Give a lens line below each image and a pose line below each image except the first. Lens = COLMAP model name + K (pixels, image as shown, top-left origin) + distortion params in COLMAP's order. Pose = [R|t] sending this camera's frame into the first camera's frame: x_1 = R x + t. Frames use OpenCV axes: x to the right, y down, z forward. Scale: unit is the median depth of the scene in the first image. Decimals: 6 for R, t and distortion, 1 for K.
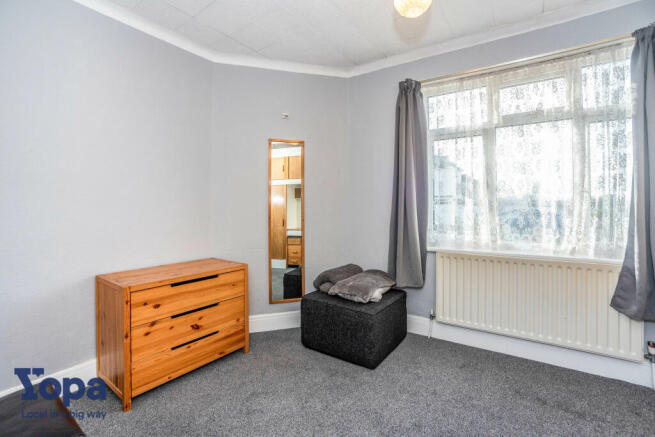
lens RADIAL K [[302.4, 0, 325.6], [0, 302.4, 213.2], [0, 0, 1]] dist [-0.002841, 0.003299]
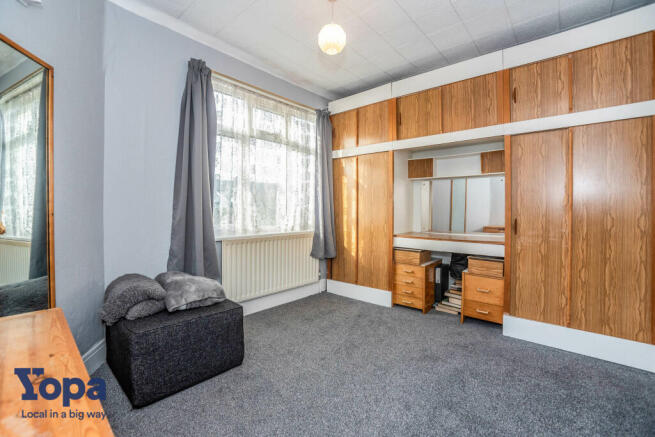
lens RADIAL K [[302.4, 0, 325.6], [0, 302.4, 214.5], [0, 0, 1]] dist [-0.002841, 0.003299]
pose [[0.131729, -0.021760, 0.991047, -0.700293], [0.002447, 0.999763, 0.021626, 0.015867], [-0.991283, -0.000423, 0.131751, 0.559201]]
